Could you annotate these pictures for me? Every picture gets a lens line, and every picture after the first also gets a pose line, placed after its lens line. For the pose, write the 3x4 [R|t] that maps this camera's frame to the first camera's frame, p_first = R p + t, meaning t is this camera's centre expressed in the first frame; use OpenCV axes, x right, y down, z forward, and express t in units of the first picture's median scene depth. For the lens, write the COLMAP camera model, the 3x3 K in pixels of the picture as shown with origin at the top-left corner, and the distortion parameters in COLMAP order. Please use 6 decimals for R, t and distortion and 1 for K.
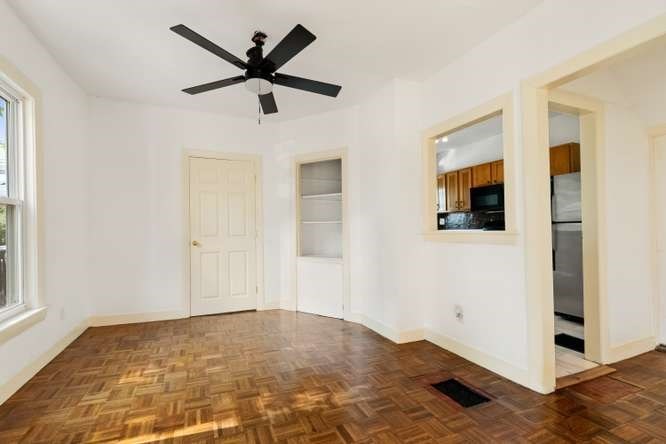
lens RADIAL K [[306.8, 0, 325.1], [0, 306.8, 226.3], [0, 0, 1]] dist [0.003083, 0.000001]
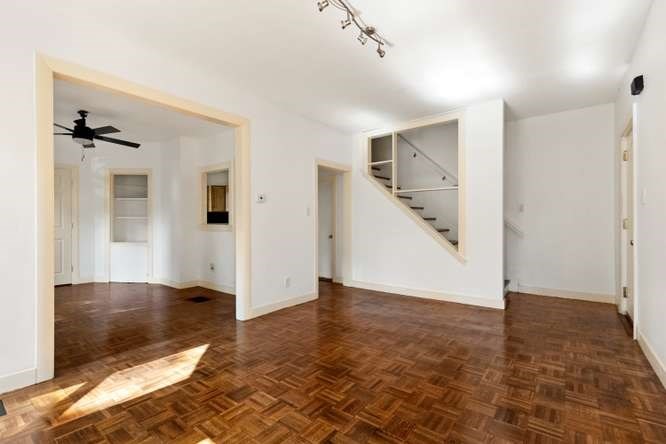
lens RADIAL K [[306.8, 0, 331.6], [0, 306.8, 221.4], [0, 0, 1]] dist [0.003083, 0.000001]
pose [[0.865180, 0.010146, 0.501360, 0.075841], [-0.015443, 0.999860, 0.006416, -0.019308], [-0.501224, -0.013293, 0.865215, -0.686046]]
